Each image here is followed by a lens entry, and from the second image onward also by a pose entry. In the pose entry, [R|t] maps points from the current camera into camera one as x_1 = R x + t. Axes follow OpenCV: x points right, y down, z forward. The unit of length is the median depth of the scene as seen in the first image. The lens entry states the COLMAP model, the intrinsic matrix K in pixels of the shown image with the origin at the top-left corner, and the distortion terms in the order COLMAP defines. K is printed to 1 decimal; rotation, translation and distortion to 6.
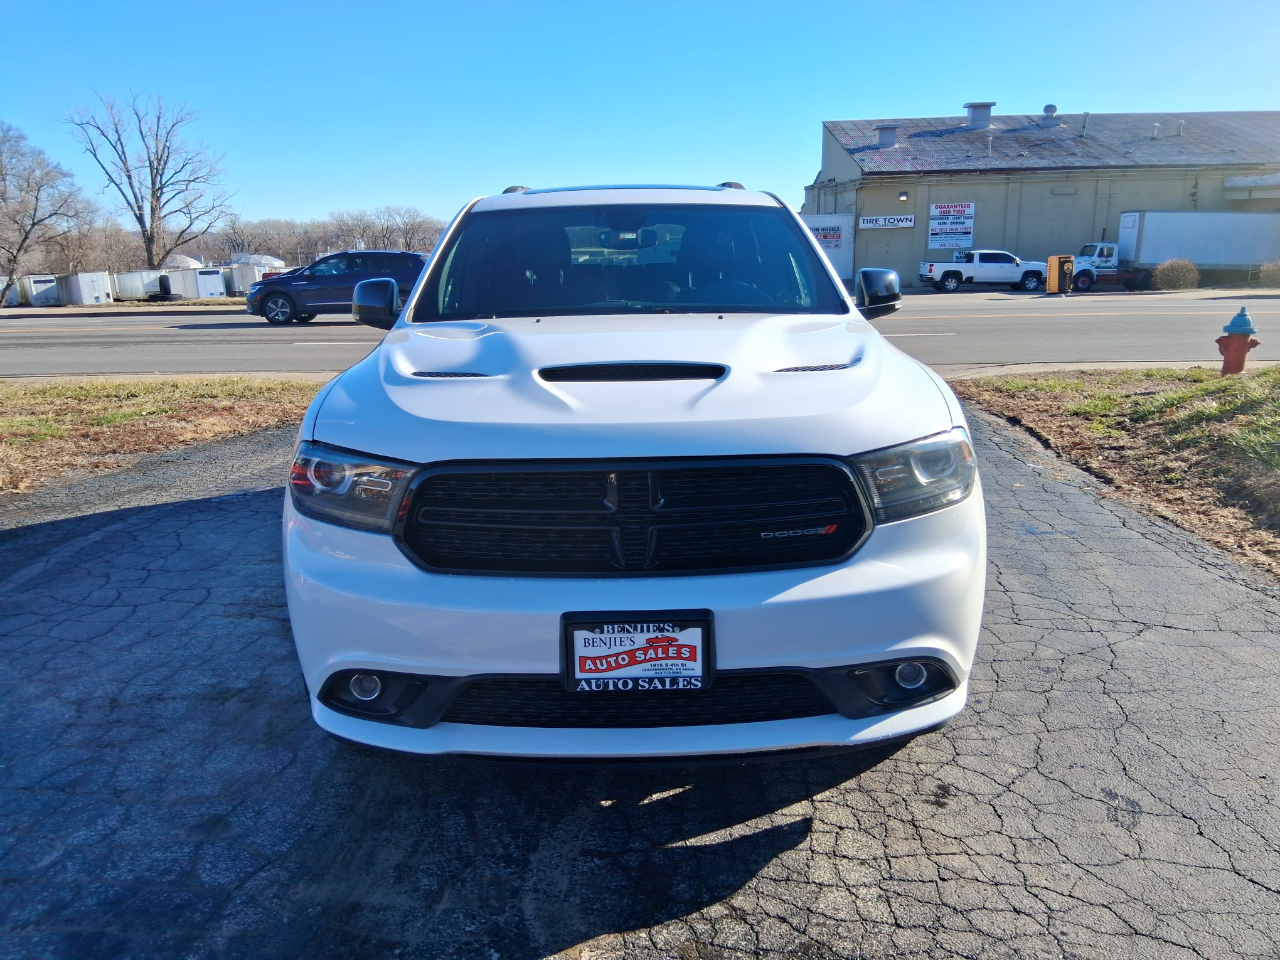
lens RADIAL K [[960.9, 0, 632.8], [0, 960.9, 462.1], [0, 0, 1]] dist [0.080883, -0.134224]
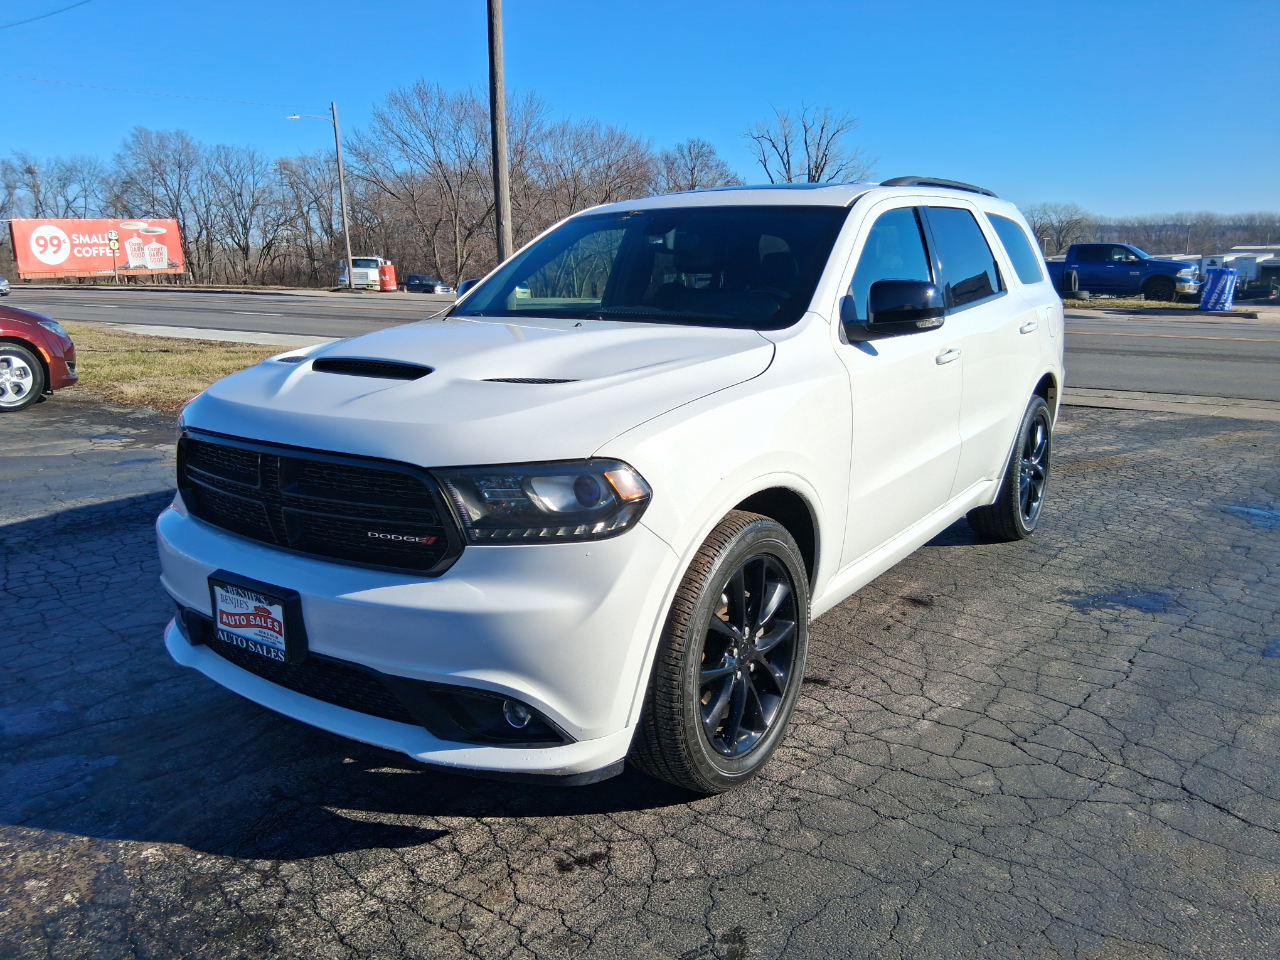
lens RADIAL K [[960.9, 0, 632.8], [0, 960.9, 462.1], [0, 0, 1]] dist [0.080883, -0.134224]
pose [[0.813854, 0.129555, -0.566442, 0.842542], [-0.129464, 0.990753, 0.040591, -0.071244], [0.566463, 0.040298, 0.823101, 0.274173]]
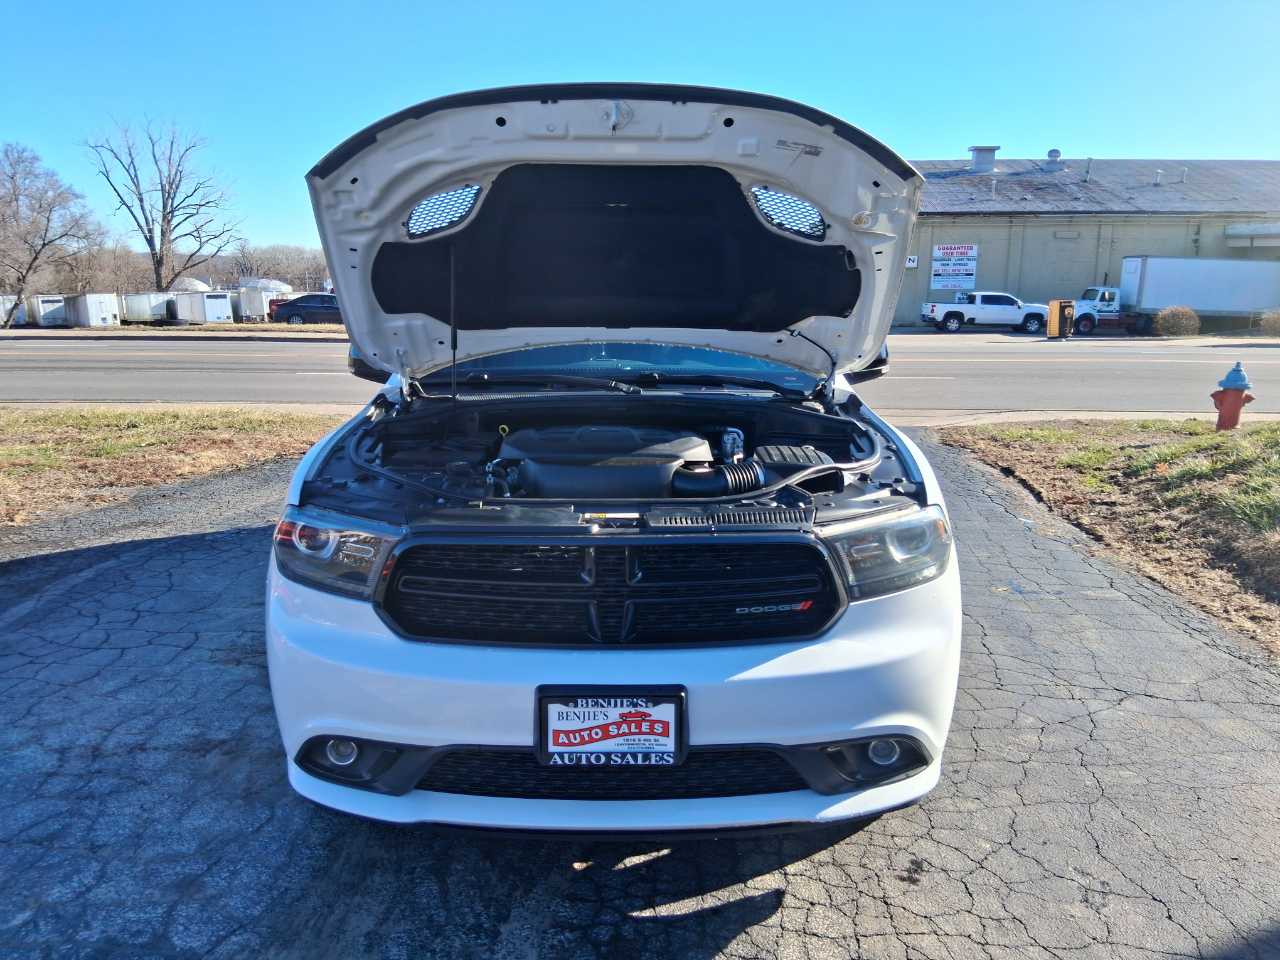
lens RADIAL K [[960.9, 0, 632.8], [0, 960.9, 462.1], [0, 0, 1]] dist [0.080883, -0.134224]
pose [[0.999750, 0.022310, -0.001325, 0.019874], [-0.022341, 0.999228, -0.032324, -0.040736], [0.000603, 0.032345, 0.999477, -0.016717]]
